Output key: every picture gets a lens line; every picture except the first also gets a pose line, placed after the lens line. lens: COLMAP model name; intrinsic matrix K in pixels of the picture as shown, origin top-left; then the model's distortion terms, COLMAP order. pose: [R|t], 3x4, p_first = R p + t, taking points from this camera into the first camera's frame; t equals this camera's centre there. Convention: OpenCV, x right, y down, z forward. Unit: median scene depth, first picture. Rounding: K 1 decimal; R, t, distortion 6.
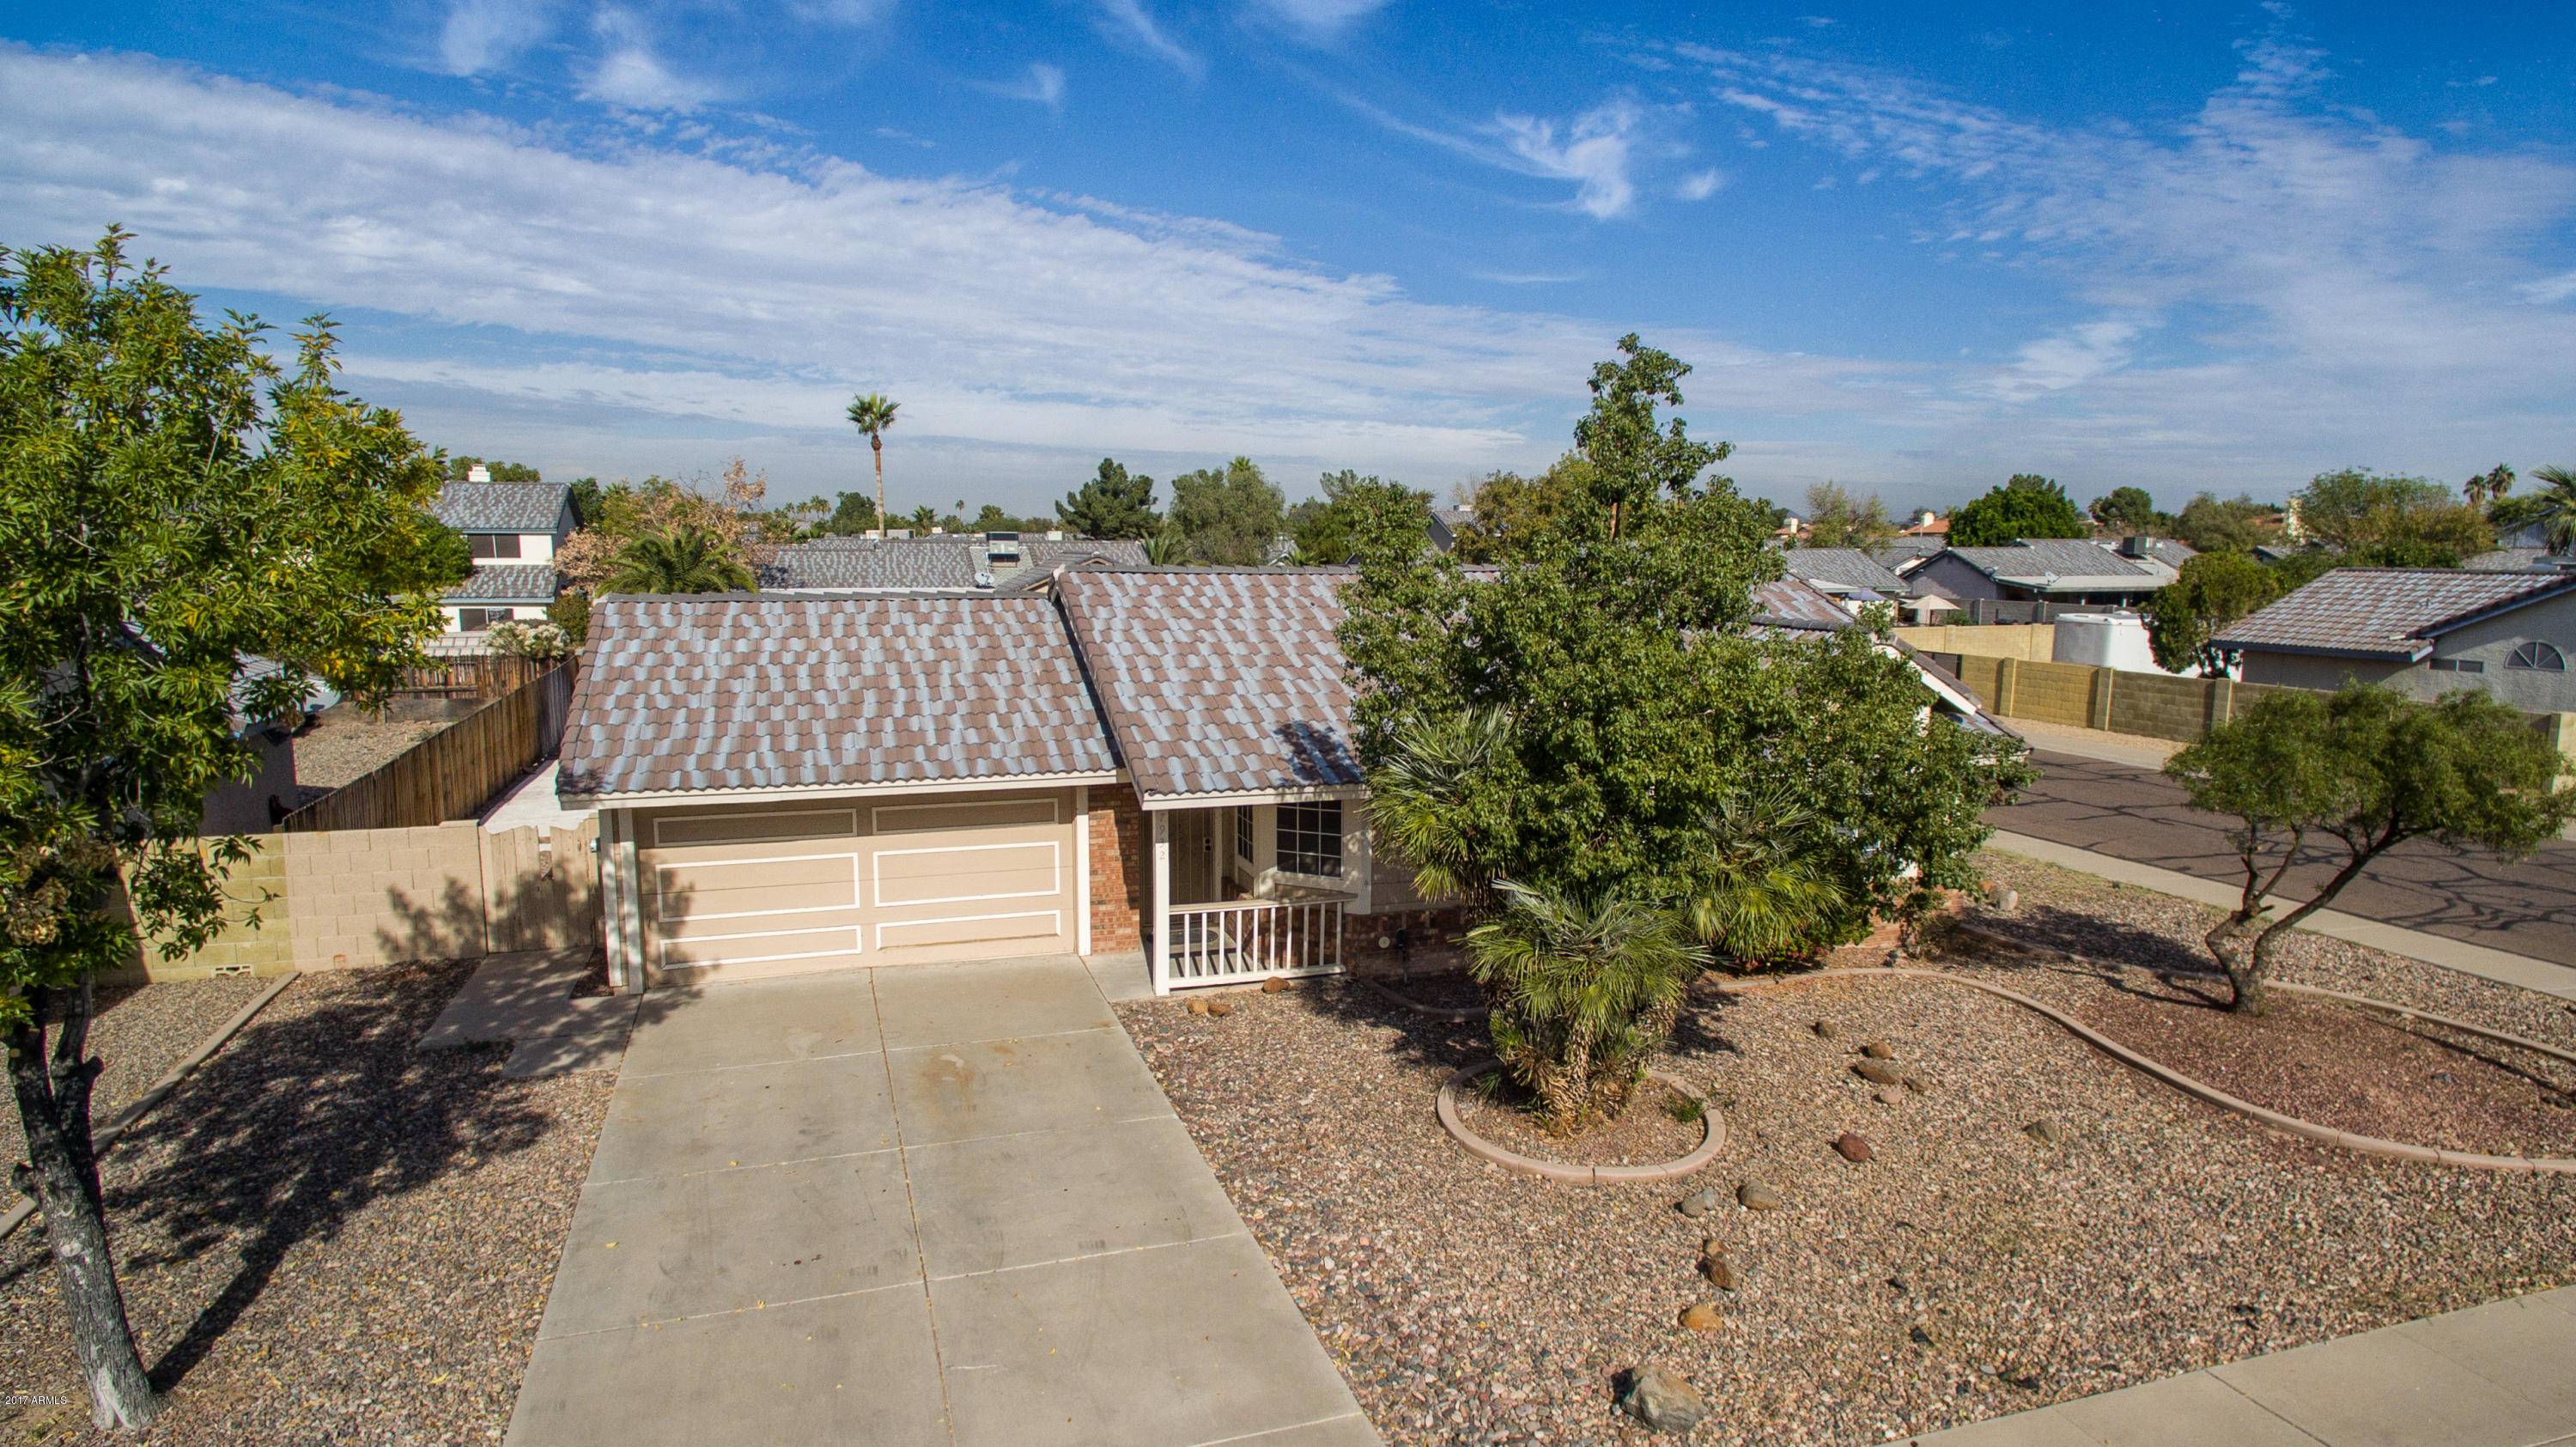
lens RADIAL K [[1482.3, 0, 1301.7], [0, 1482.3, 743.4], [0, 0, 1]] dist [0.011303, -0.004942]
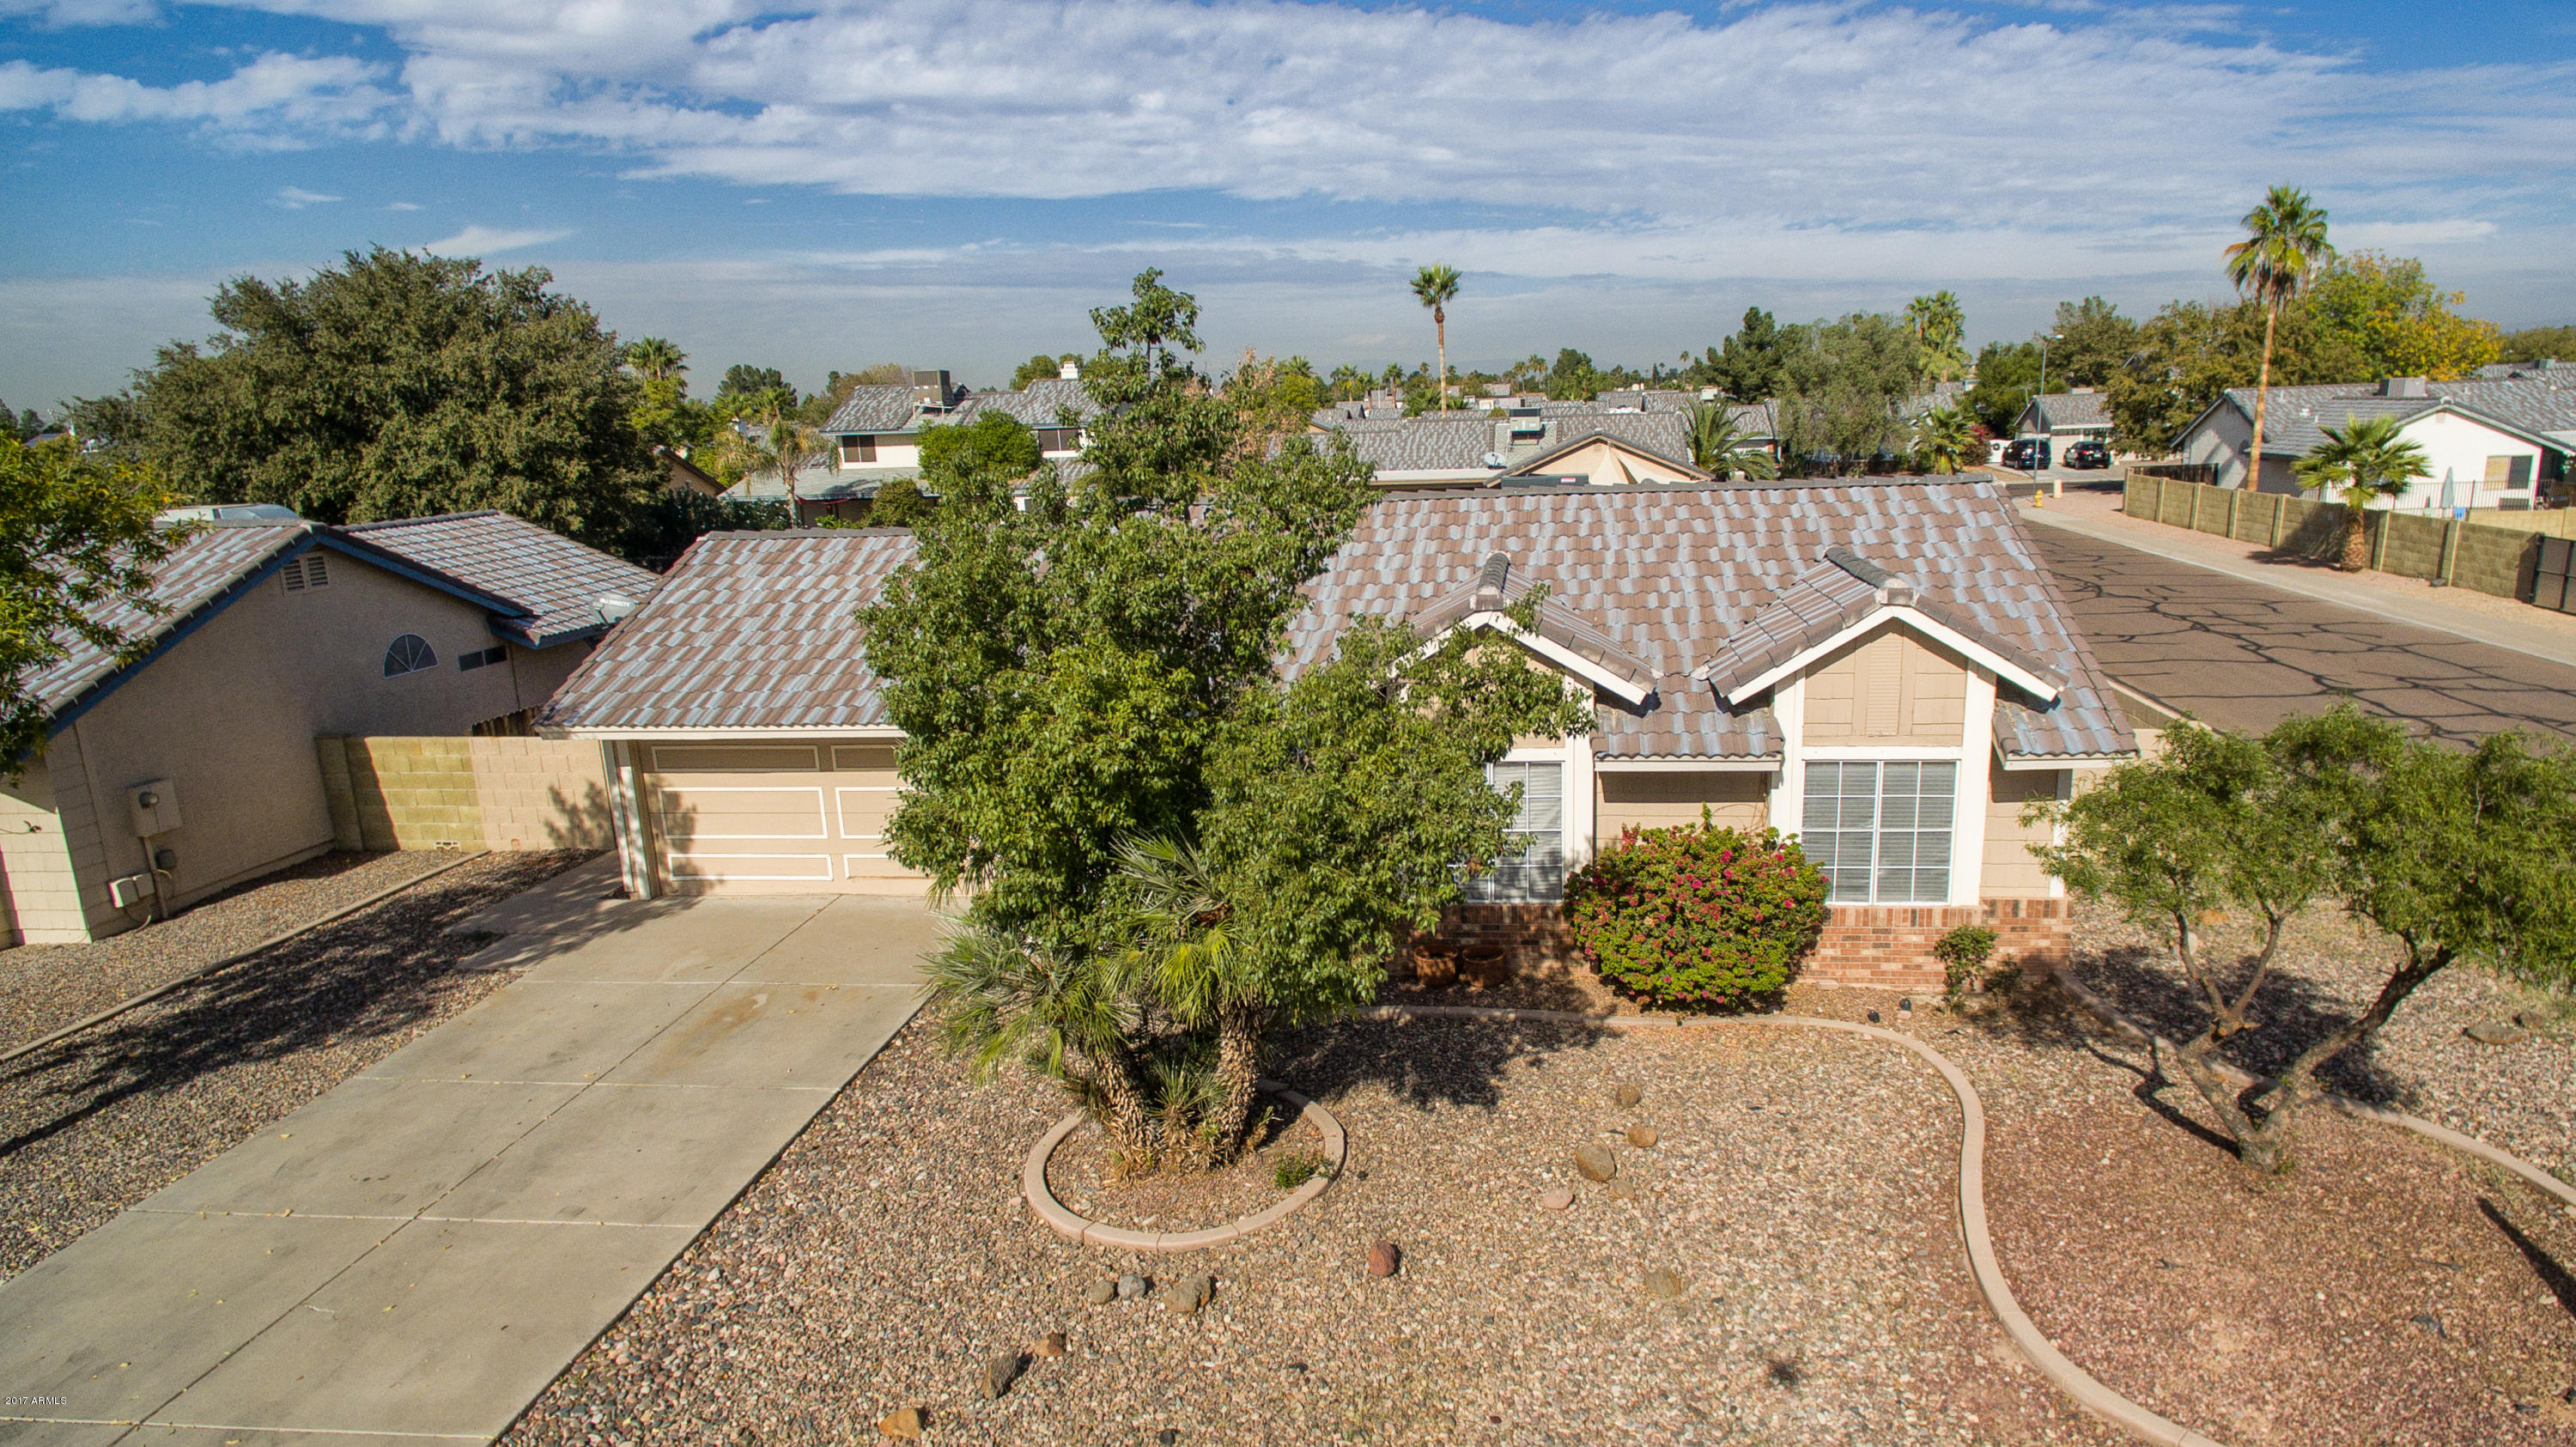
lens RADIAL K [[1535.3, 0, 1367.9], [0, 1535.3, 773.5], [0, 0, 1]] dist [0.003495, 0.002785]
pose [[0.903121, 0.067292, -0.424080, 0.161223], [-0.020906, 0.993363, 0.113103, -0.021215], [0.428876, -0.093280, 0.898534, 0.056964]]
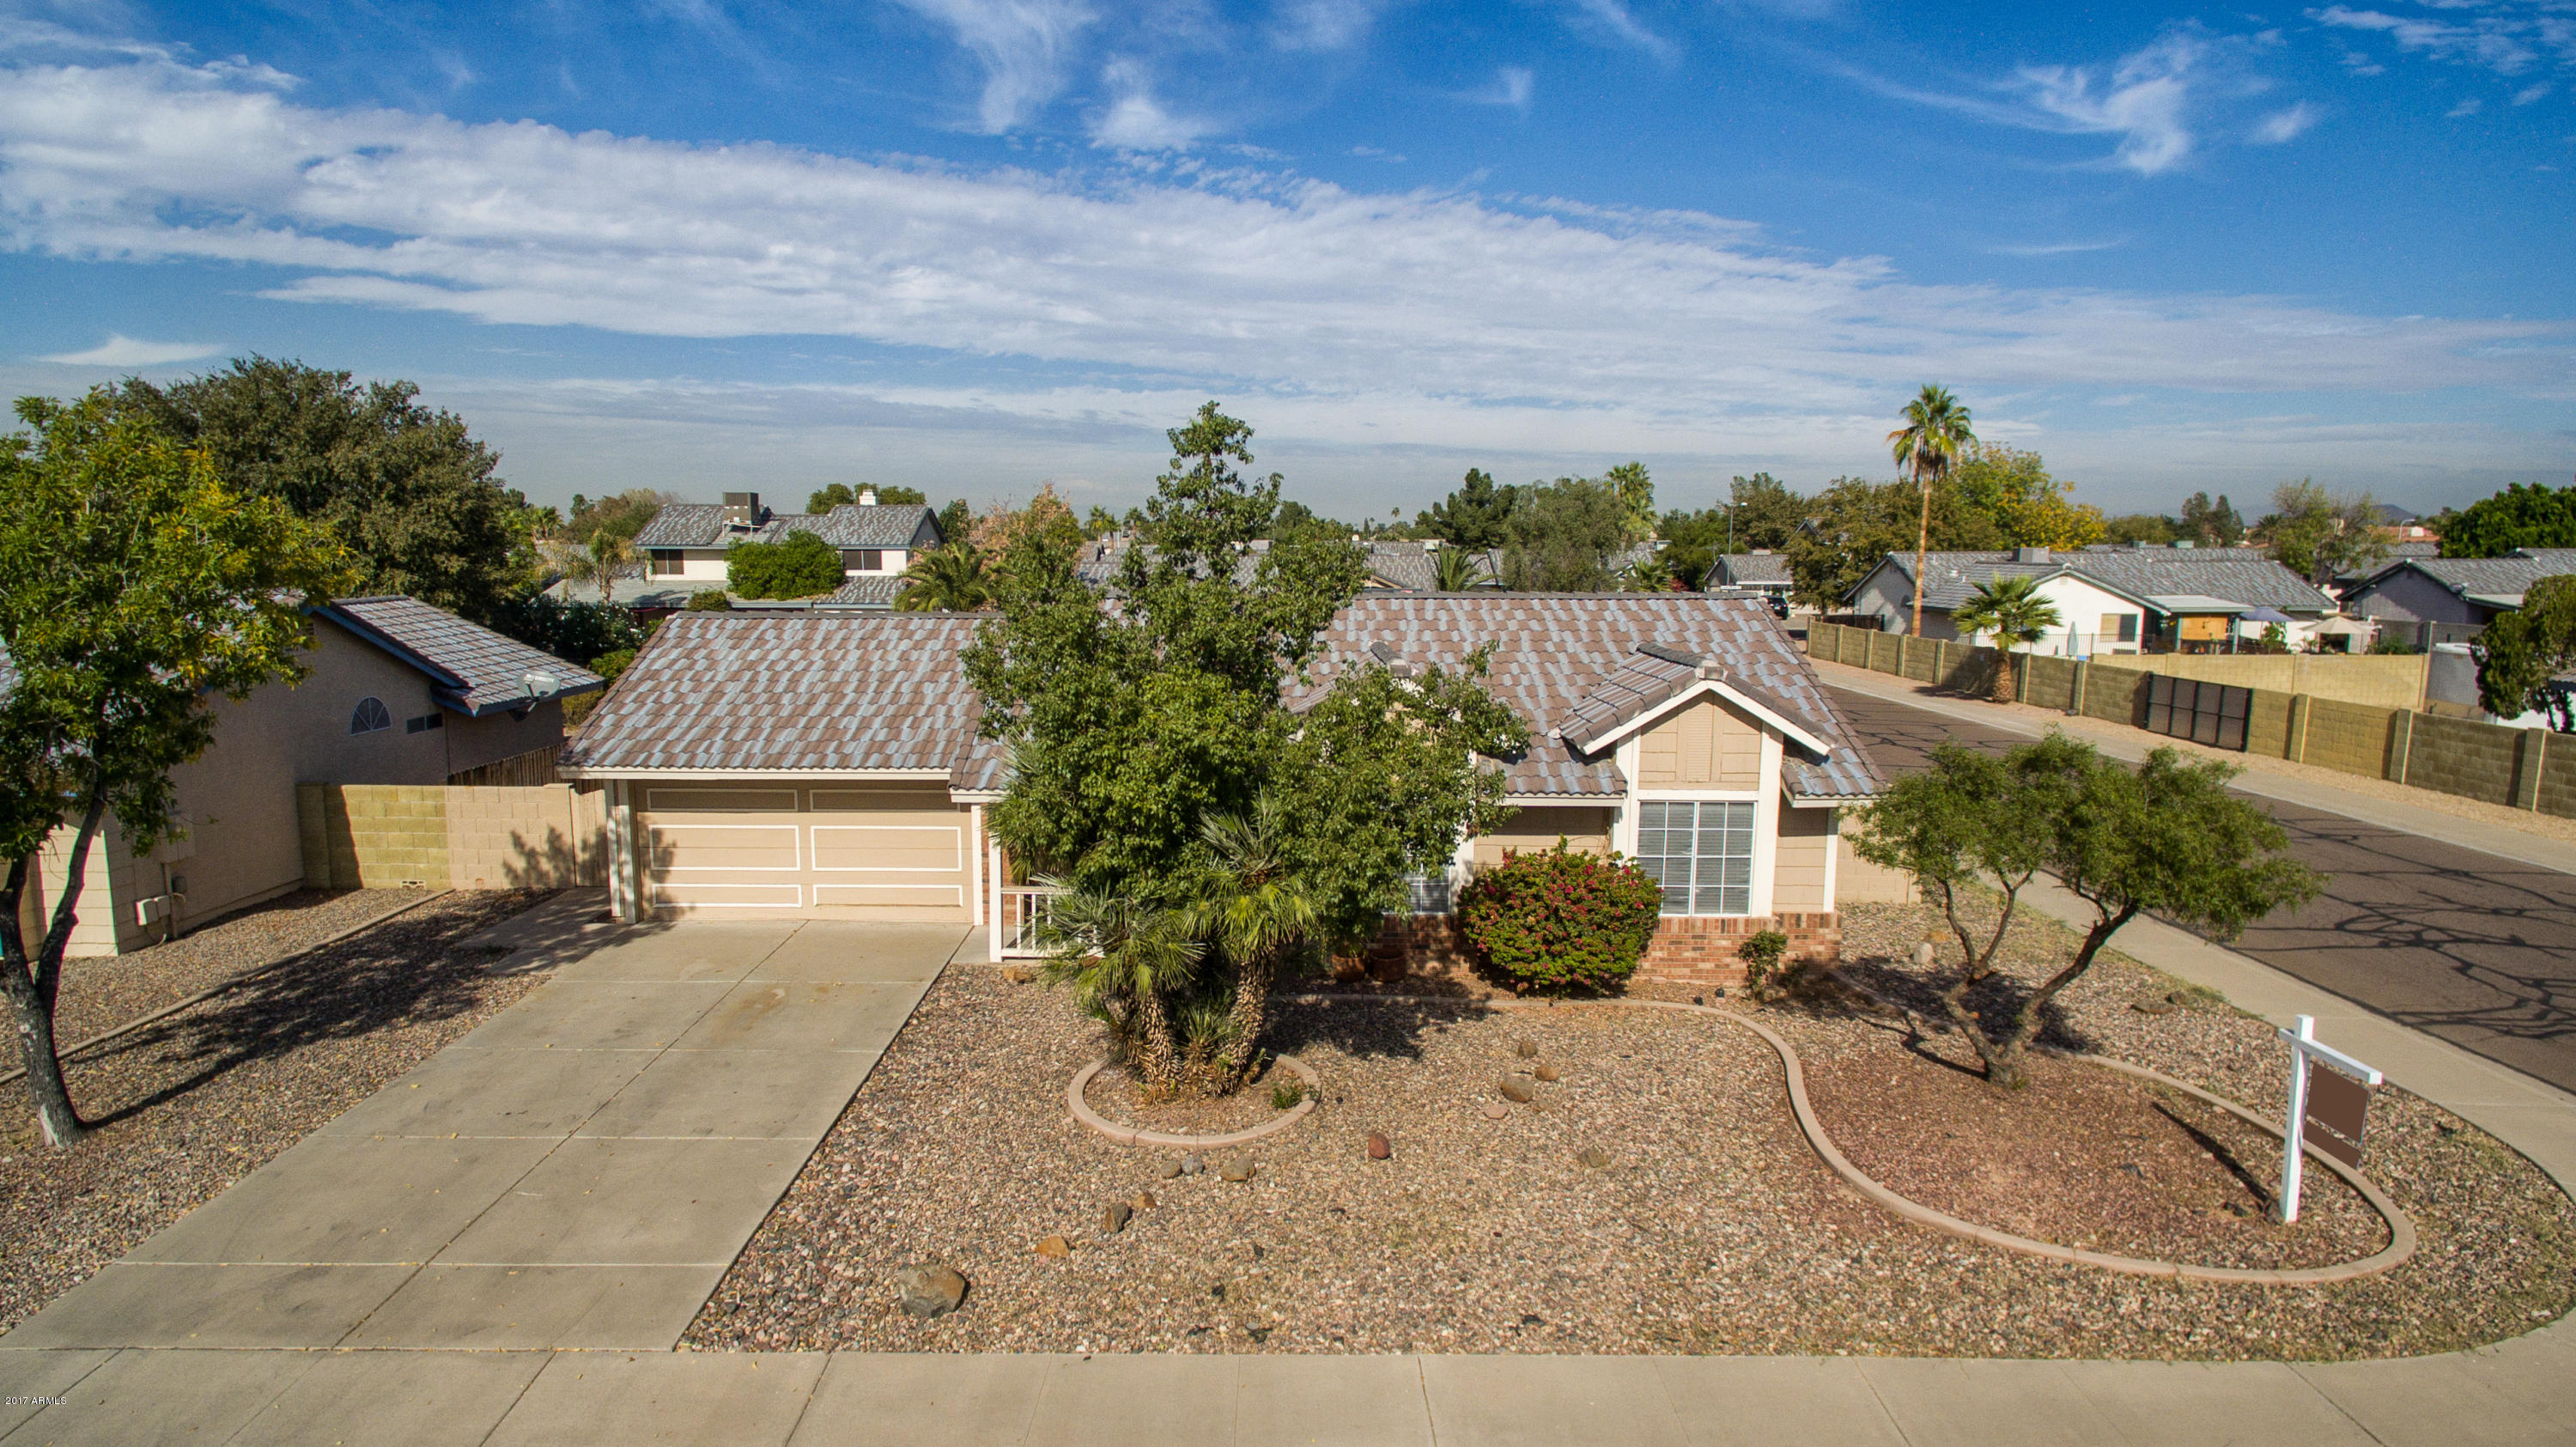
lens RADIAL K [[1482.3, 0, 1246.4], [0, 1482.3, 757.4], [0, 0, 1]] dist [0.011303, -0.004942]
pose [[0.942864, 0.044937, -0.330133, 0.142096], [-0.042958, 0.998988, 0.013294, -0.004795], [0.330396, 0.001648, 0.943841, -0.012559]]
